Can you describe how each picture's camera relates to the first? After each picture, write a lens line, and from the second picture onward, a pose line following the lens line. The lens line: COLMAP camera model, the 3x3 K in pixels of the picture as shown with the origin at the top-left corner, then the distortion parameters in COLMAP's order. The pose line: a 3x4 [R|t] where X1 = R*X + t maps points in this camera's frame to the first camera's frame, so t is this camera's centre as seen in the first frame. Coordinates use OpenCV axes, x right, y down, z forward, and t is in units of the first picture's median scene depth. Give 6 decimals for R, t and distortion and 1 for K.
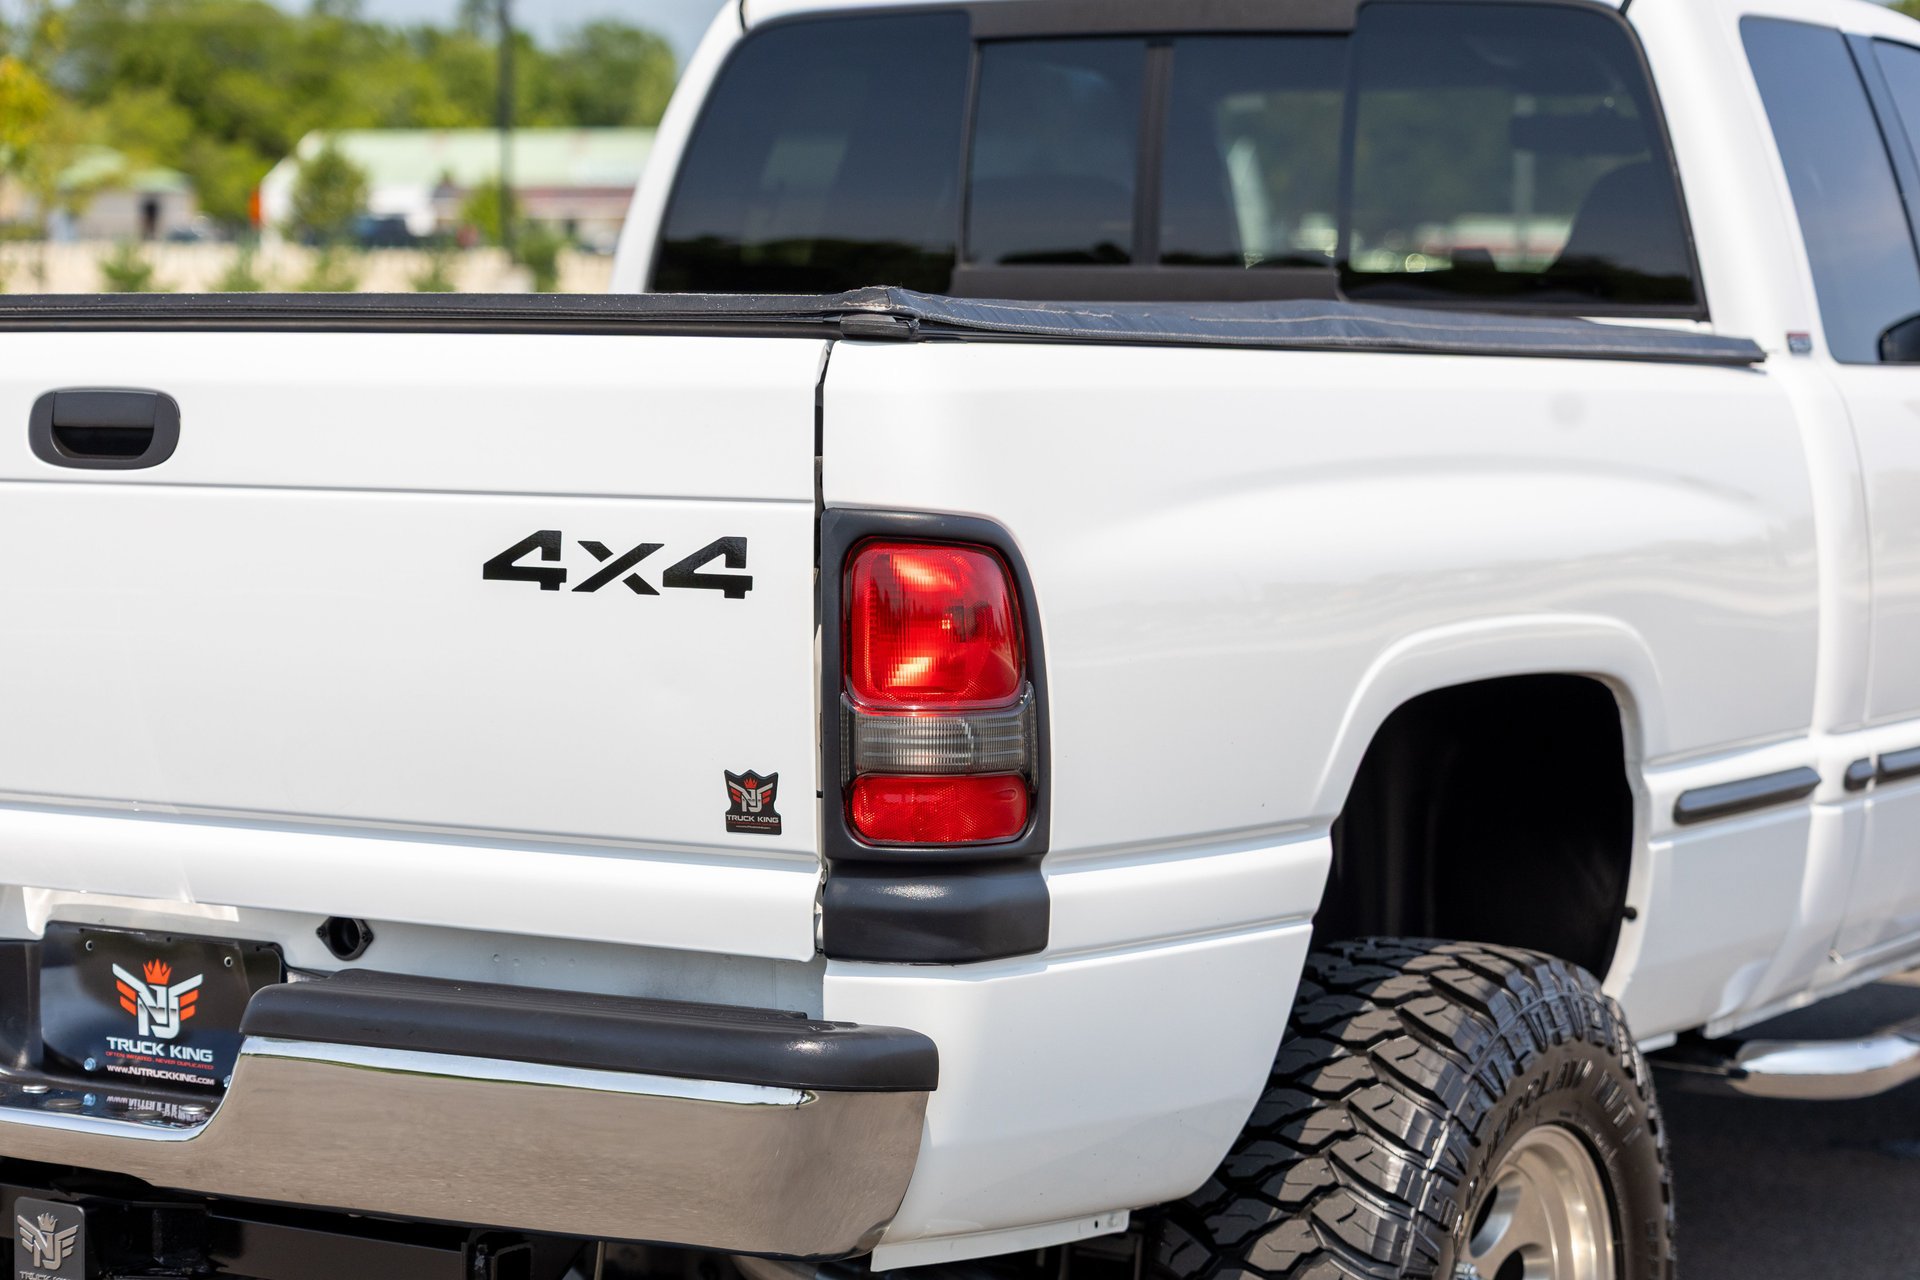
lens RADIAL K [[4009.8, 0, 956.1], [0, 4009.8, 704.2], [0, 0, 1]] dist [-0.201510, 0.155322]
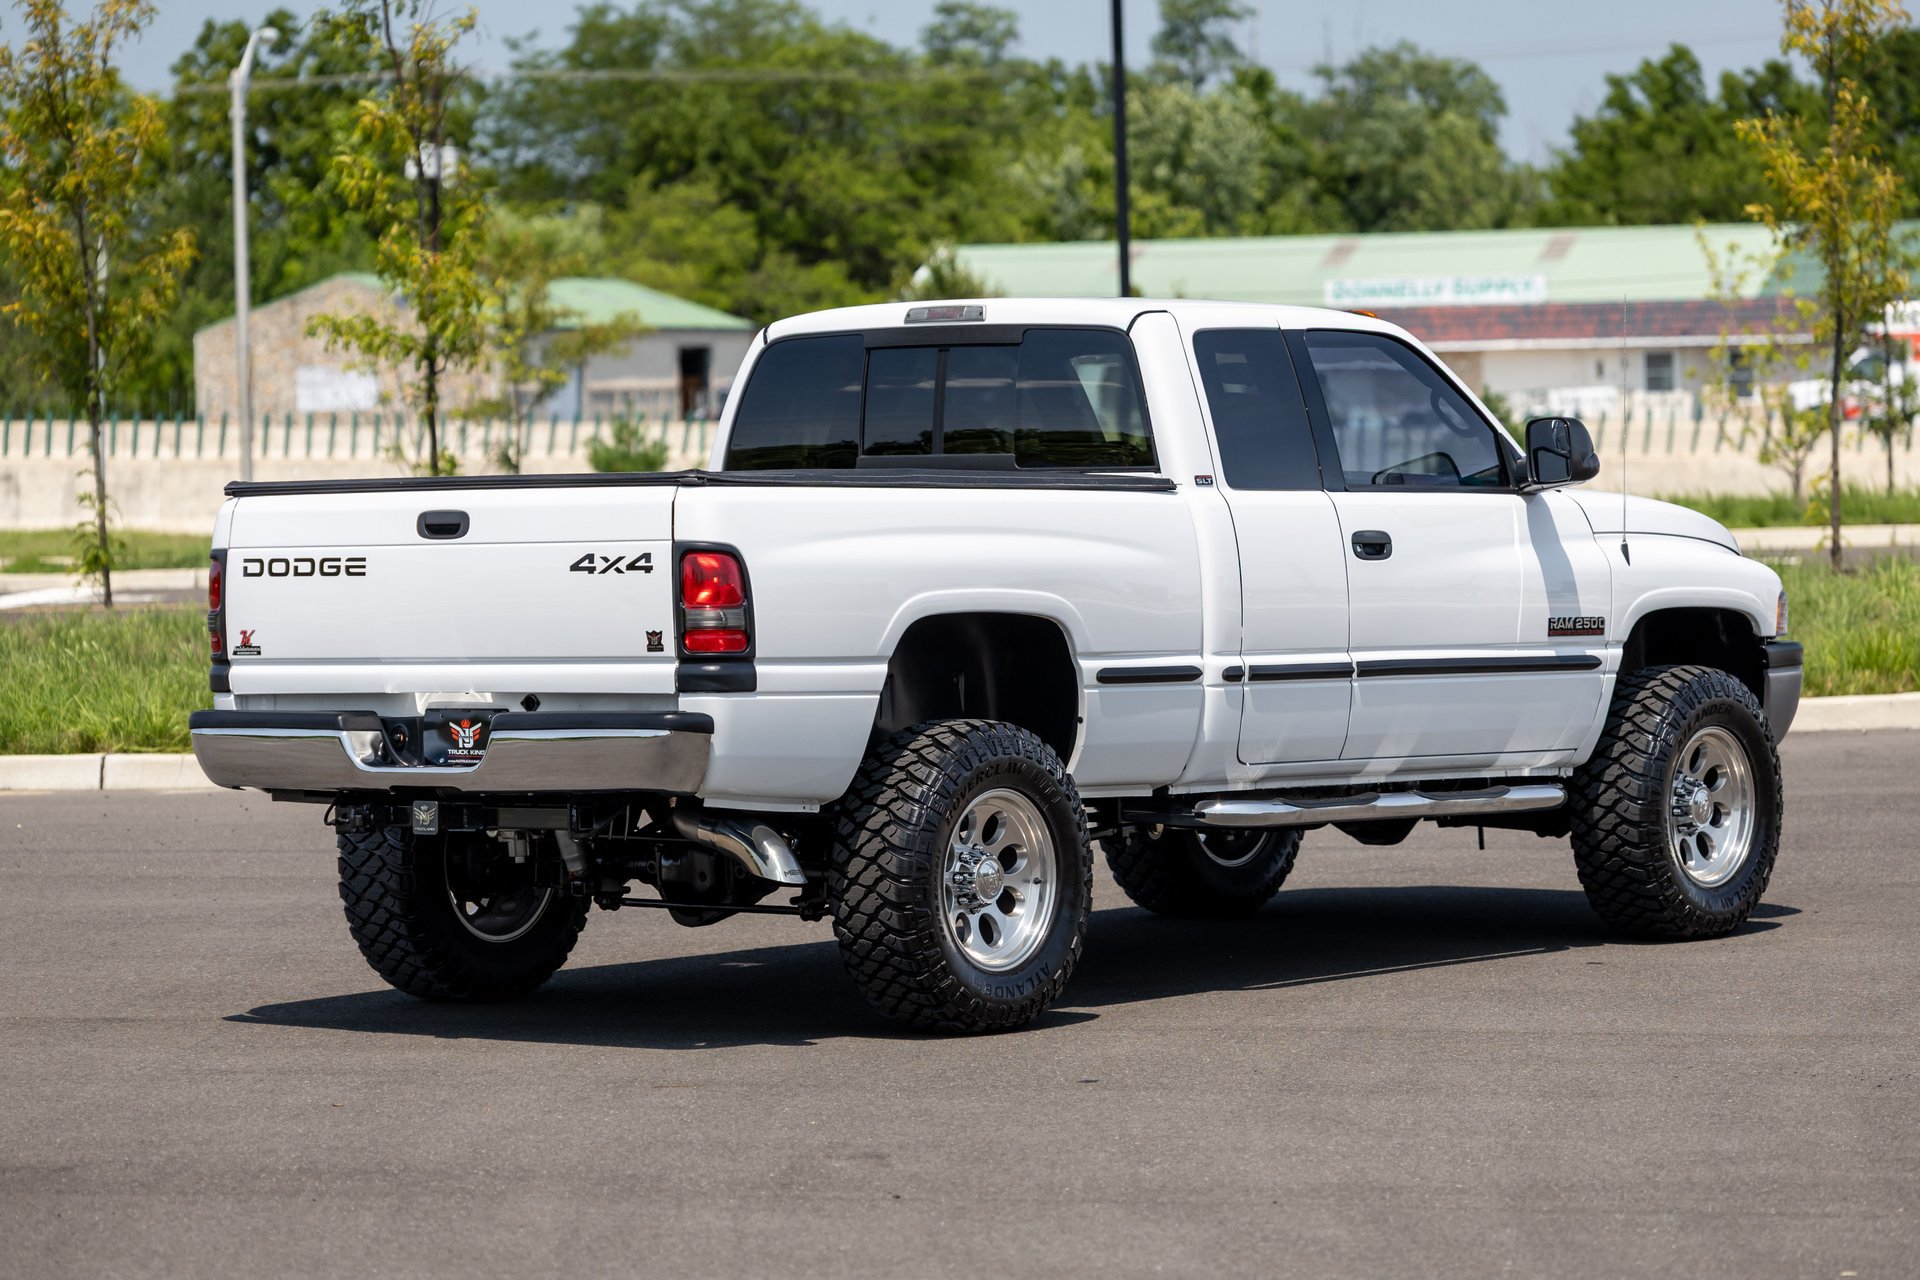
lens RADIAL K [[5785.6, 0, 961.0], [0, 5785.6, 638.3], [0, 0, 1]] dist [-0.253240, -1.207727]
pose [[0.988670, -0.024917, -0.148020, 0.801998], [0.013617, 0.996948, -0.076870, 0.352033], [0.149484, 0.073984, 0.985992, -3.173320]]
